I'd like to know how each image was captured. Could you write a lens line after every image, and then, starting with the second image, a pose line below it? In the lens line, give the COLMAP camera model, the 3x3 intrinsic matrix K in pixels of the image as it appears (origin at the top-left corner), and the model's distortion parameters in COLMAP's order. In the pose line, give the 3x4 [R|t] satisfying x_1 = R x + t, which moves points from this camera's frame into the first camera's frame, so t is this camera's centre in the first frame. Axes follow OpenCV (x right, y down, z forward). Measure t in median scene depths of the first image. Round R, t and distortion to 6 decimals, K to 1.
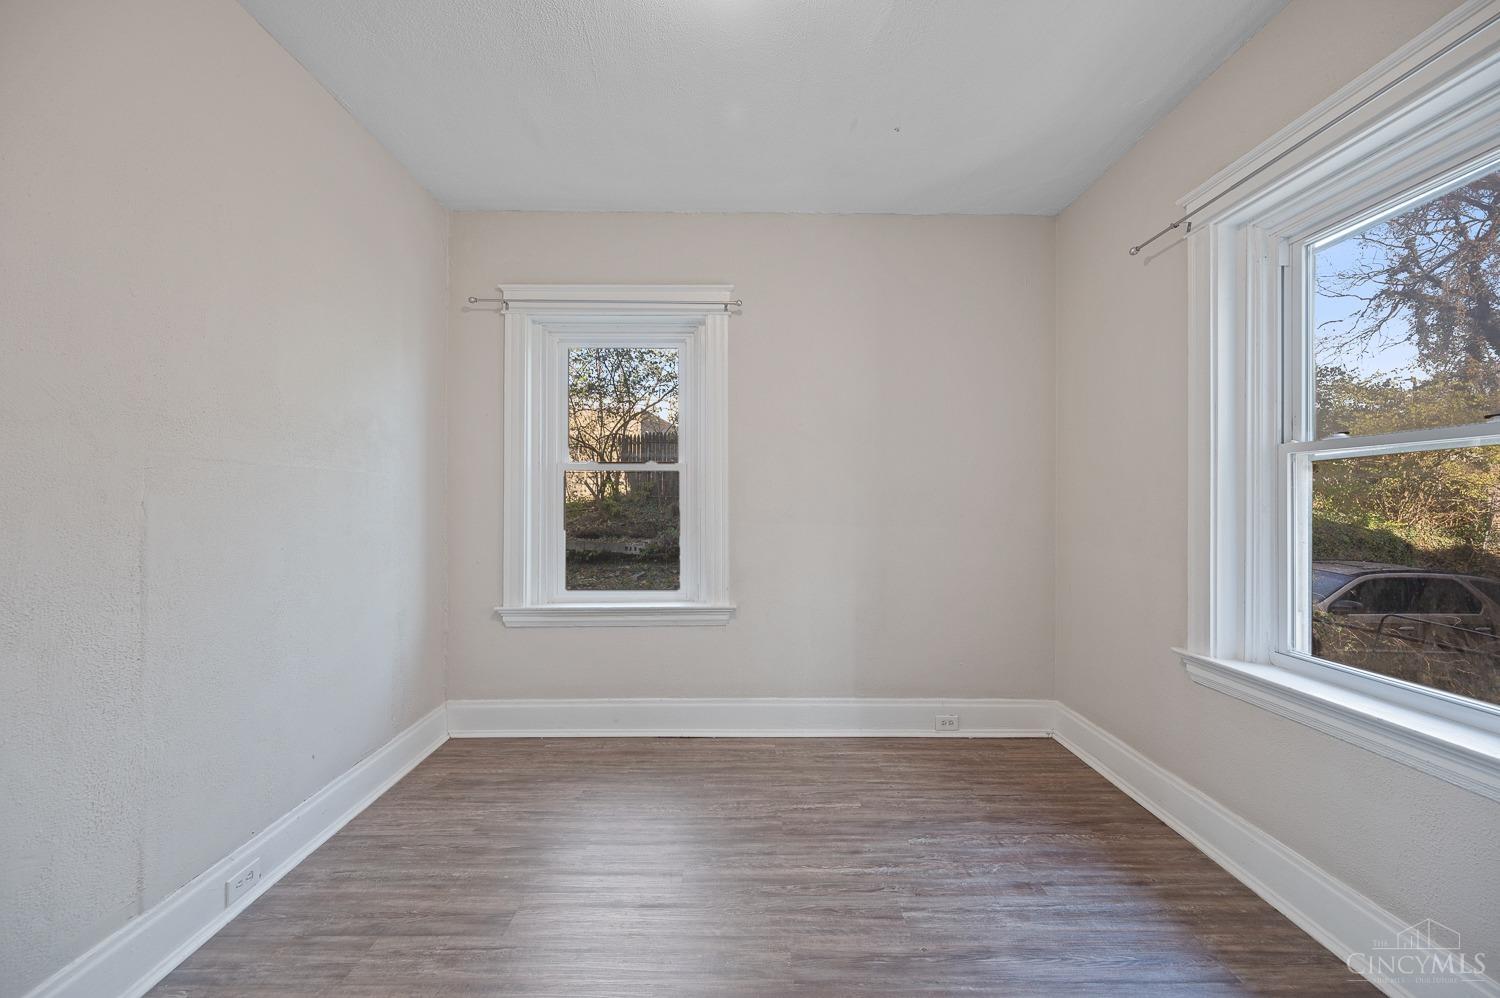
lens RADIAL K [[595.4, 0, 751.5], [0, 595.4, 502.2], [0, 0, 1]] dist [0.001845, -0.000220]
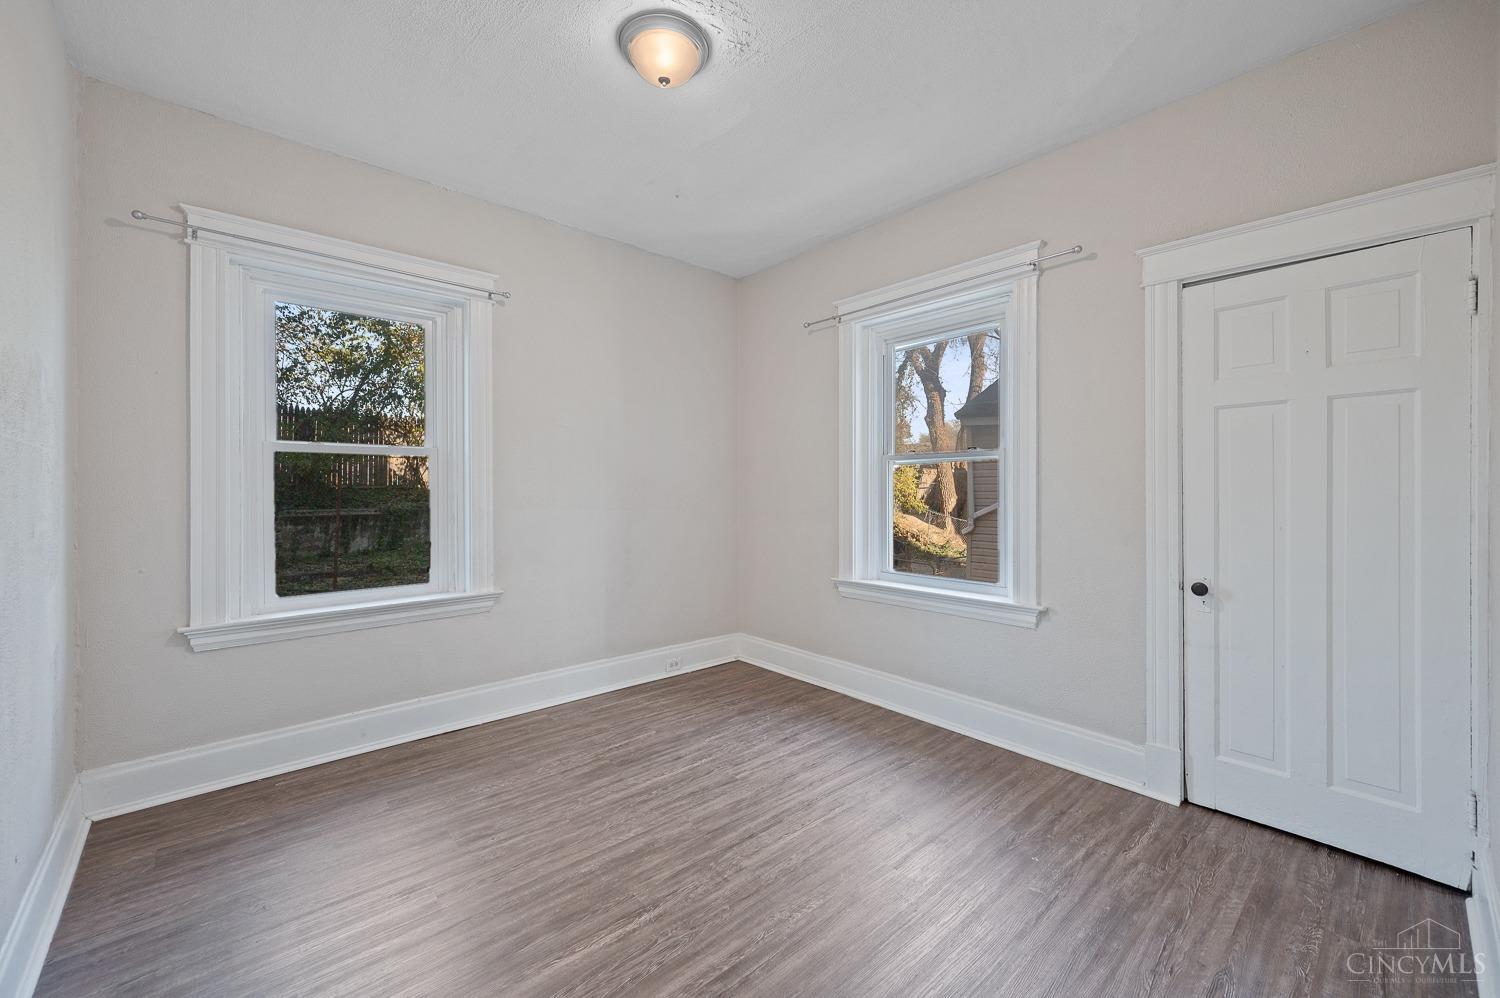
lens RADIAL K [[595.4, 0, 760.2], [0, 595.4, 491.1], [0, 0, 1]] dist [0.001845, -0.000220]
pose [[0.747984, -0.005985, 0.663690, -0.423078], [0.004390, 0.999982, 0.004069, 0.001648], [-0.663702, -0.000130, 0.747997, -0.066610]]
